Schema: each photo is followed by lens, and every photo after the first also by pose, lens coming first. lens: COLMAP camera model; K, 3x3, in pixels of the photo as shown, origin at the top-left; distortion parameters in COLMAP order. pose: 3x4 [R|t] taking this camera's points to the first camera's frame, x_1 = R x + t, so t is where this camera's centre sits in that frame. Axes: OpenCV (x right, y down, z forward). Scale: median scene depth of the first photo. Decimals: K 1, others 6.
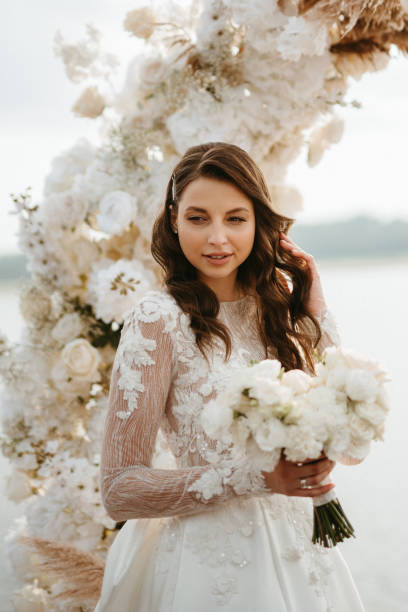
lens RADIAL K [[1193.5, 0, 218.1], [0, 1193.5, 230.5], [0, 0, 1]] dist [0.024366, -0.407369]
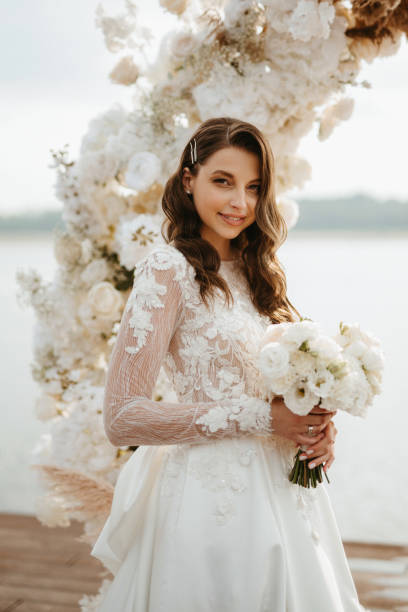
lens RADIAL K [[1011.6, 0, 201.8], [0, 1011.6, 284.1], [0, 0, 1]] dist [-0.002618, 0.094984]
pose [[0.997726, 0.060701, -0.029292, 0.003154], [-0.058037, 0.994729, 0.084535, 0.006365], [0.034269, -0.082643, 0.995990, 0.051376]]
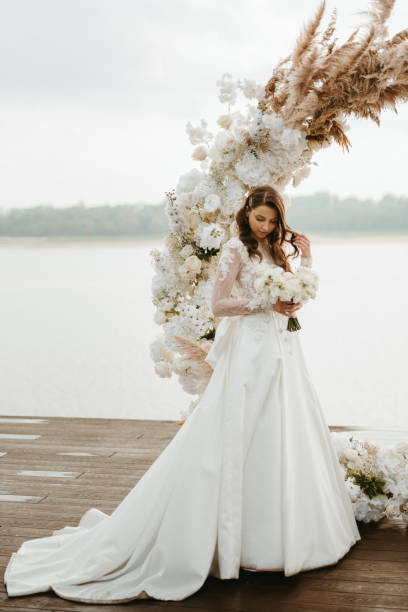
lens RADIAL K [[949.5, 0, 221.3], [0, 949.5, 231.3], [0, 0, 1]] dist [-0.017094, 0.052884]
pose [[0.998283, 0.056316, 0.016103, -0.091187], [-0.056773, 0.997951, 0.029492, -0.015378], [-0.014409, -0.030355, 0.999435, -0.860394]]
